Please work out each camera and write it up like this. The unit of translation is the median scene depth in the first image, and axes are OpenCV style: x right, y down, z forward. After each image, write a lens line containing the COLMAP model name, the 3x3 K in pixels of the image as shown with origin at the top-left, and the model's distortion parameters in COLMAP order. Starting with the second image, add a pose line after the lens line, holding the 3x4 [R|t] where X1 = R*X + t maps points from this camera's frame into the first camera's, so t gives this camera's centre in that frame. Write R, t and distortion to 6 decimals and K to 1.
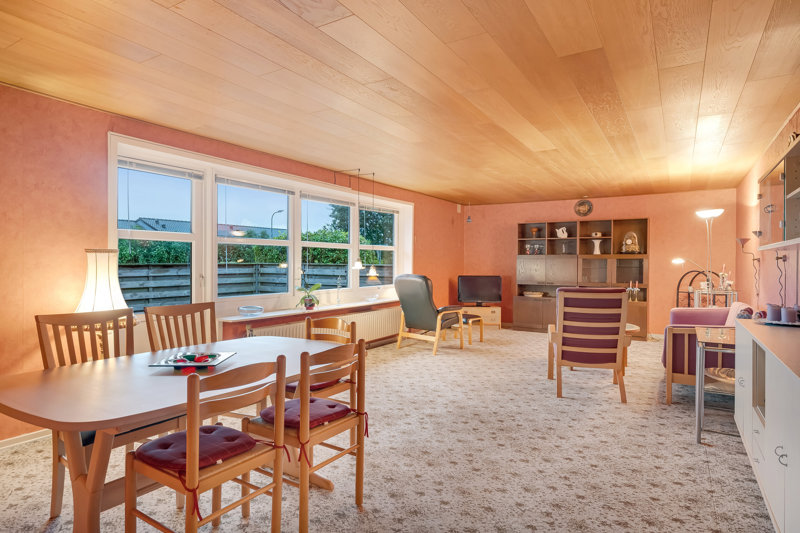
lens RADIAL K [[452.0, 0, 396.6], [0, 452.0, 263.0], [0, 0, 1]] dist [0.002226, 0.000002]
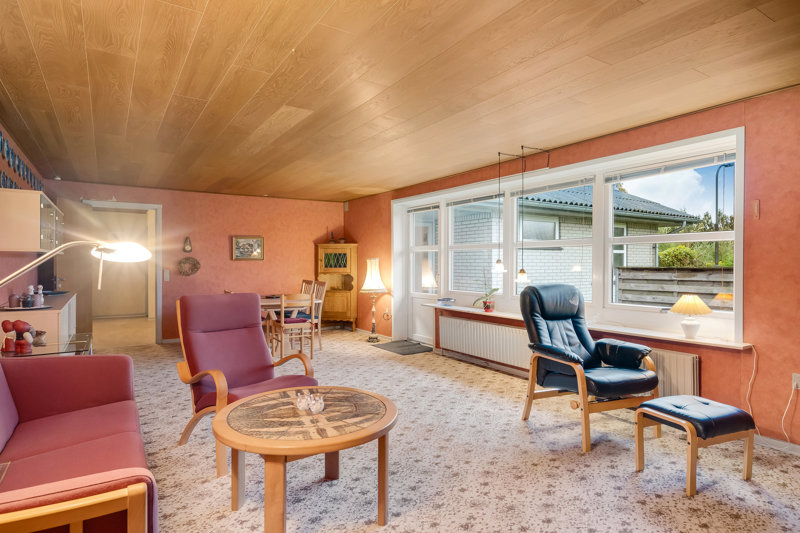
lens RADIAL K [[452.0, 0, 397.0], [0, 452.0, 268.1], [0, 0, 1]] dist [0.002226, 0.000002]
pose [[-0.418435, 0.006150, -0.908226, 0.695620], [-0.002533, 0.999965, 0.007938, -0.002461], [0.908243, 0.005622, -0.418405, 1.089245]]
